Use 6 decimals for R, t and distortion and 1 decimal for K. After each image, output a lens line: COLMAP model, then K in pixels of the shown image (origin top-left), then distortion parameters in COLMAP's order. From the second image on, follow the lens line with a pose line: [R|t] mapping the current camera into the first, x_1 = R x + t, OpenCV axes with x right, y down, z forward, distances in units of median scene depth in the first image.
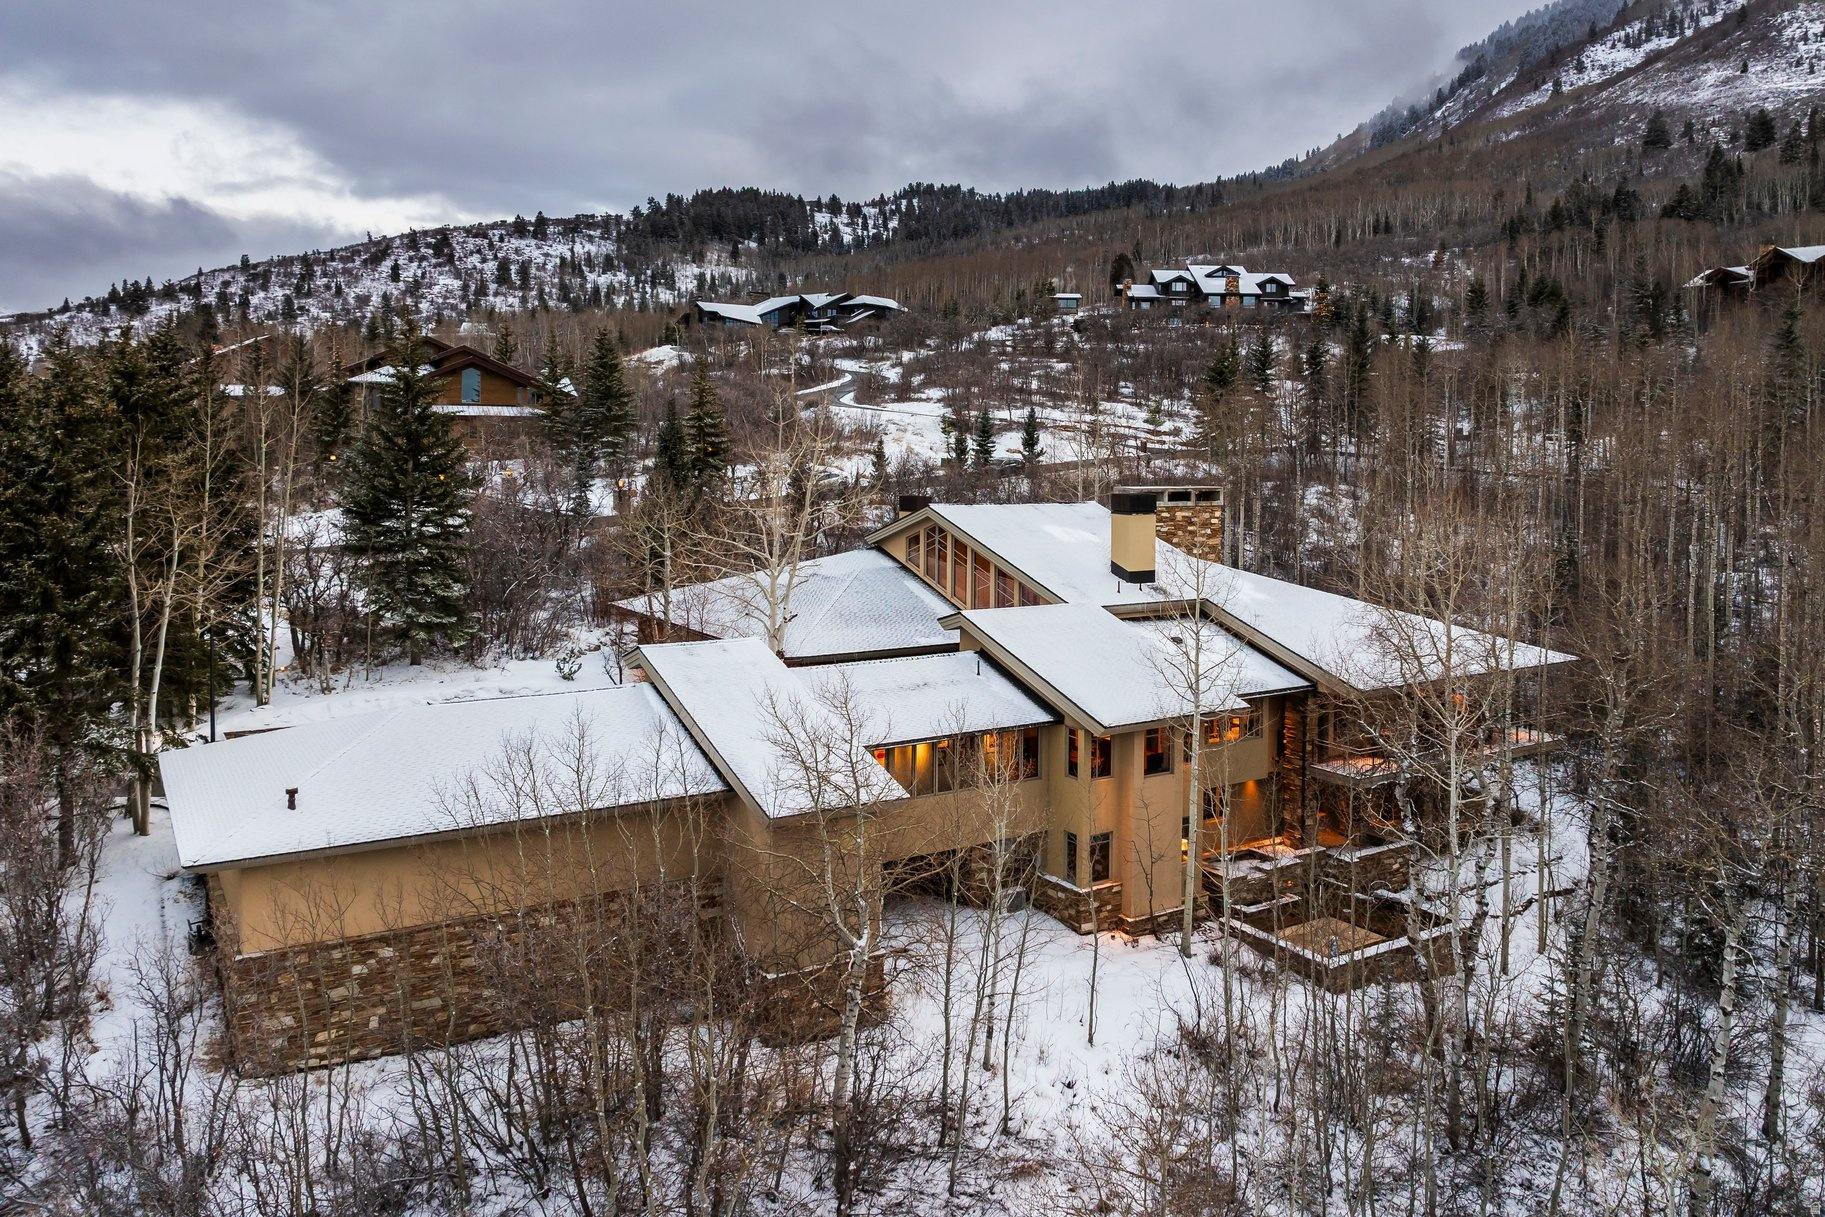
lens RADIAL K [[1297.2, 0, 912.5], [0, 1297.2, 440.9], [0, 0, 1]] dist [-0.032397, -0.000845]
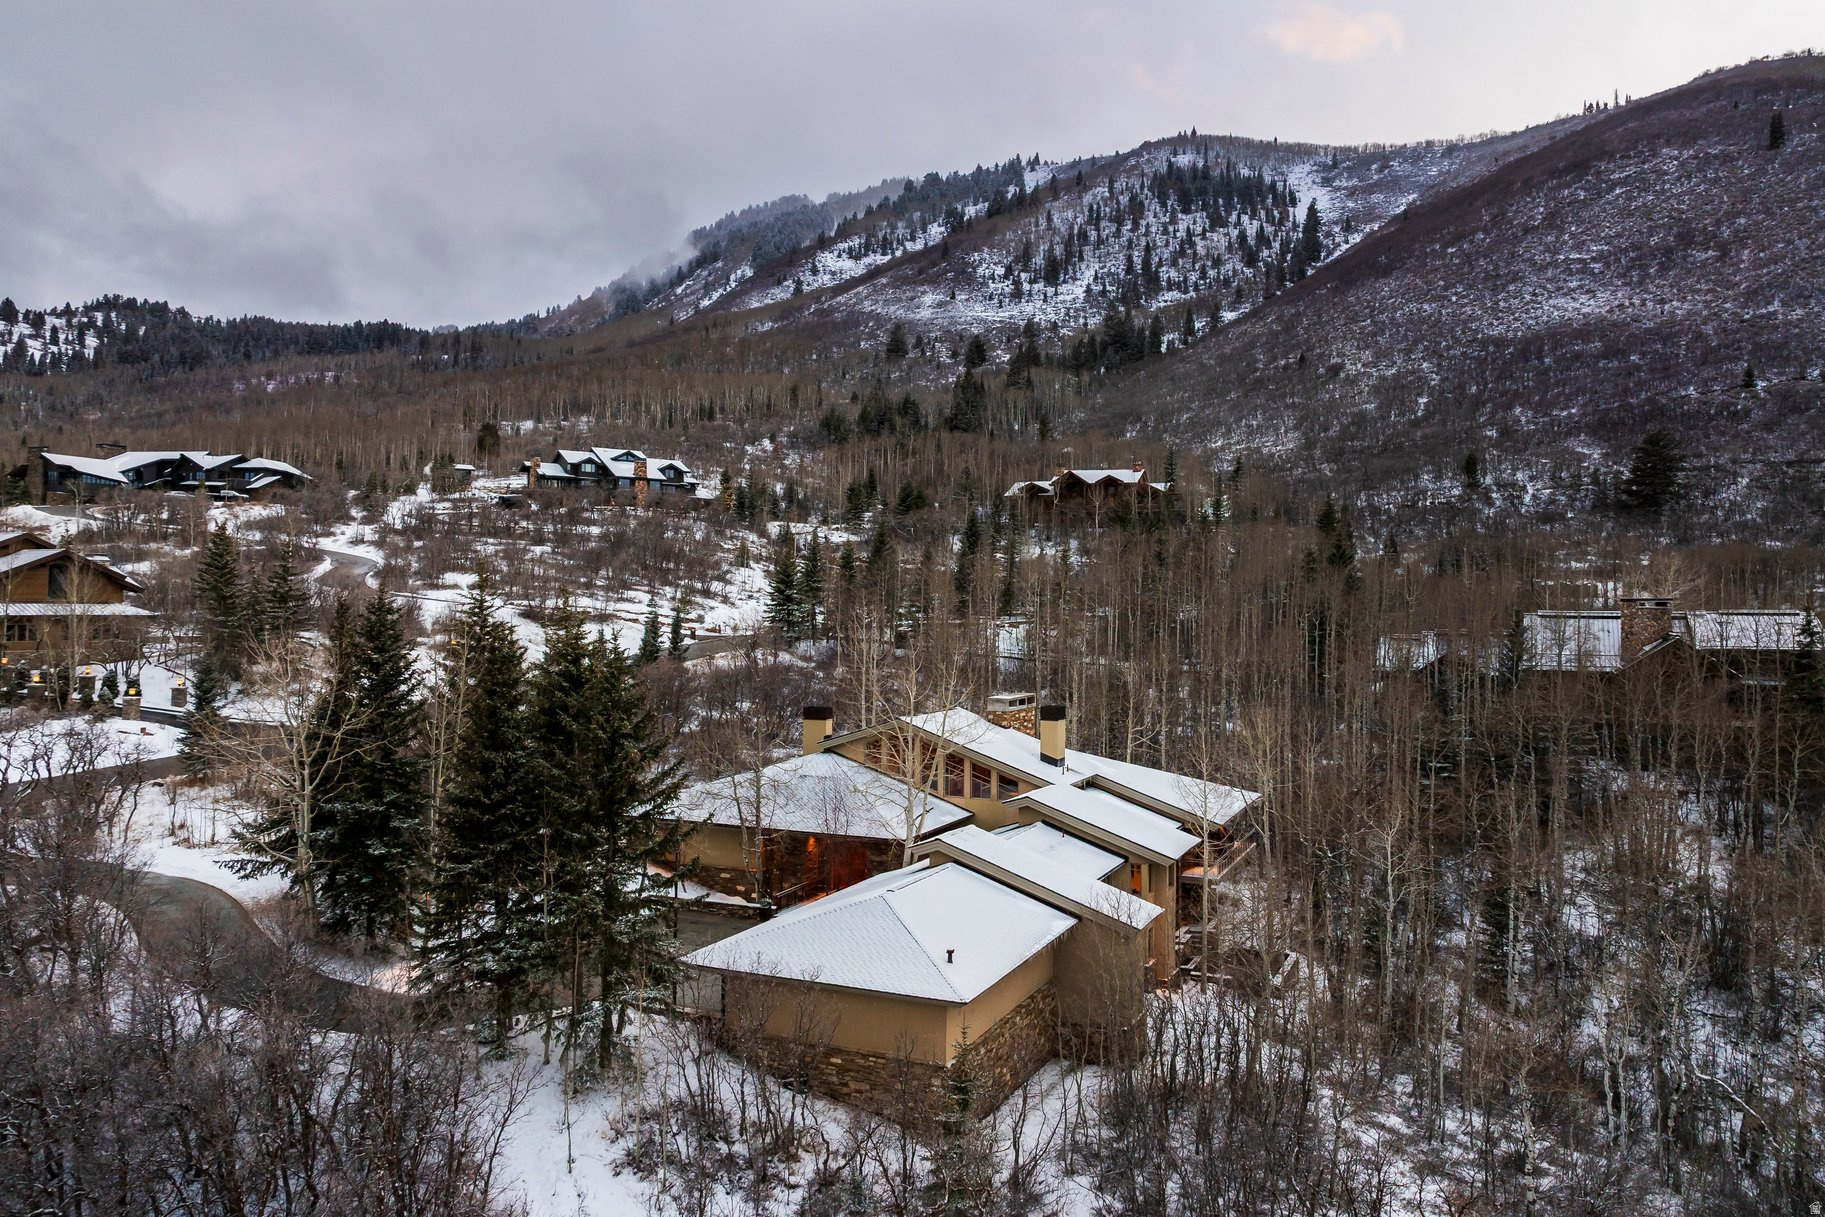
lens RADIAL K [[1311.9, 0, 914.7], [0, 1311.9, 529.0], [0, 0, 1]] dist [-0.031008, -0.000367]
pose [[0.834015, 0.032128, 0.550806, -0.058670], [-0.004900, 0.998695, -0.050833, -0.006193], [-0.551721, 0.039696, 0.833084, -0.011476]]
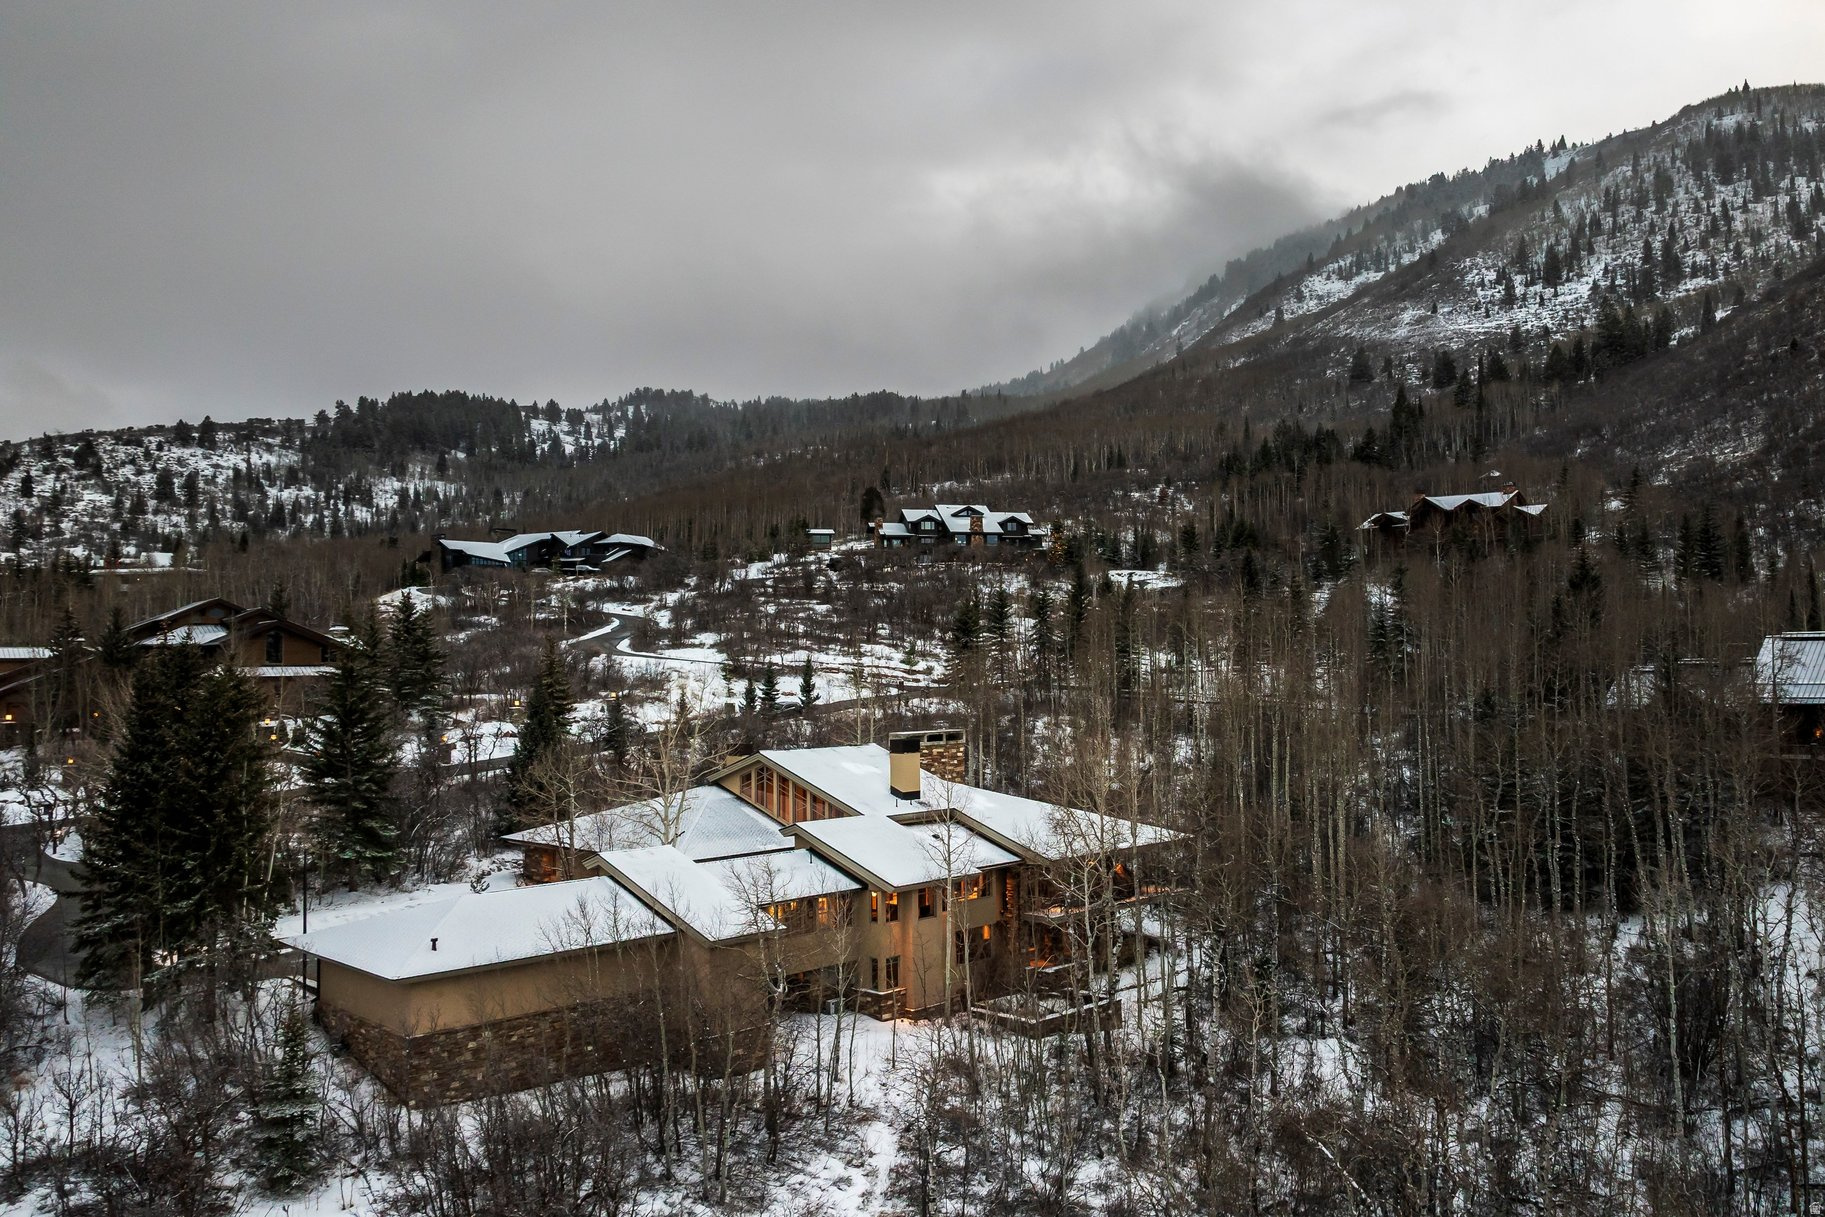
lens RADIAL K [[1404.6, 0, 1001.9], [0, 1404.6, 551.8], [0, 0, 1]] dist [-0.035332, -0.004027]
pose [[0.967407, -0.003872, 0.253199, -0.009461], [0.023737, 0.996867, -0.075448, -0.003633], [-0.252114, 0.078998, 0.964468, -0.043920]]
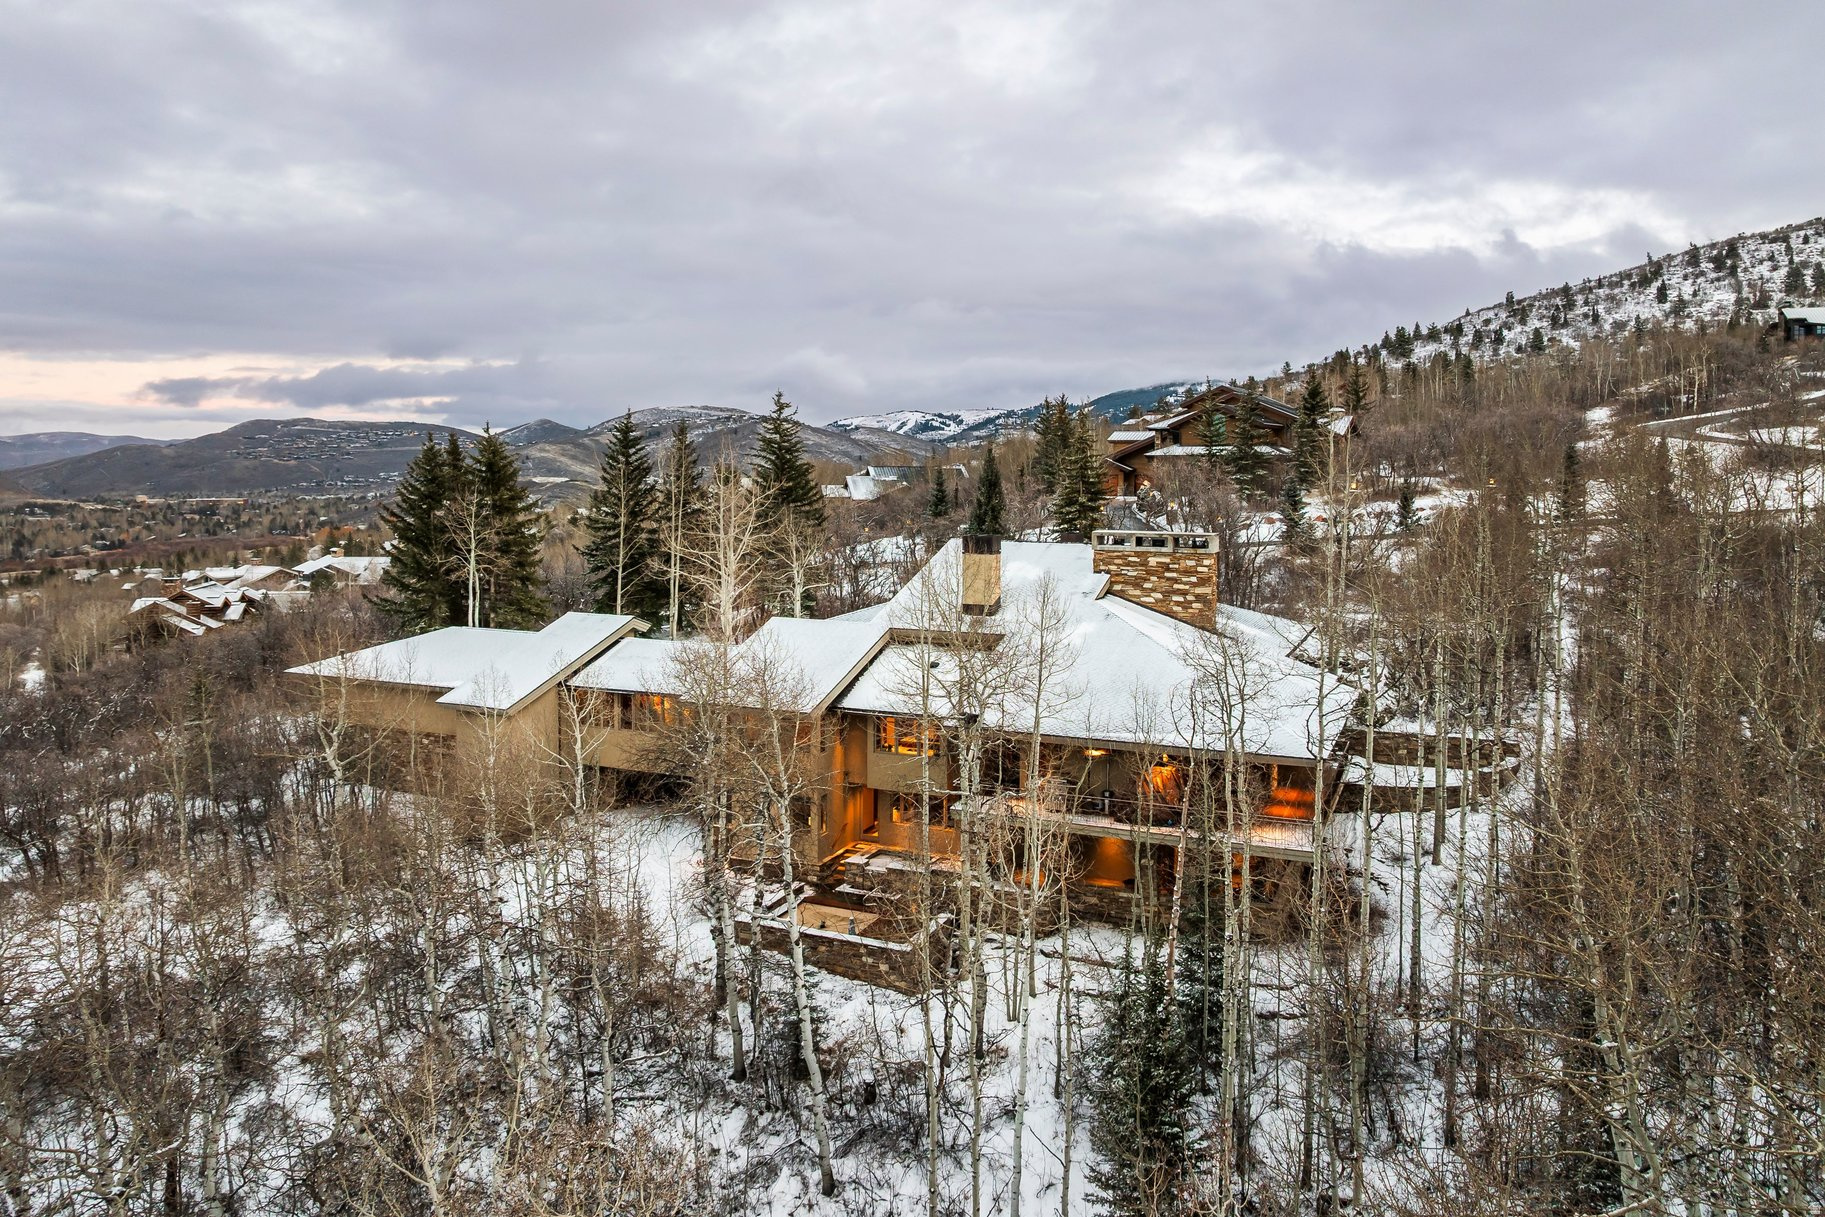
lens RADIAL K [[1281.7, 0, 909.9], [0, 1281.7, 521.9], [0, 0, 1]] dist [-0.101488, 0.063029]
pose [[0.546146, 0.029963, -0.837154, 0.079713], [0.006126, 0.999190, 0.039760, -0.001073], [0.837668, -0.026843, 0.545520, 0.026771]]
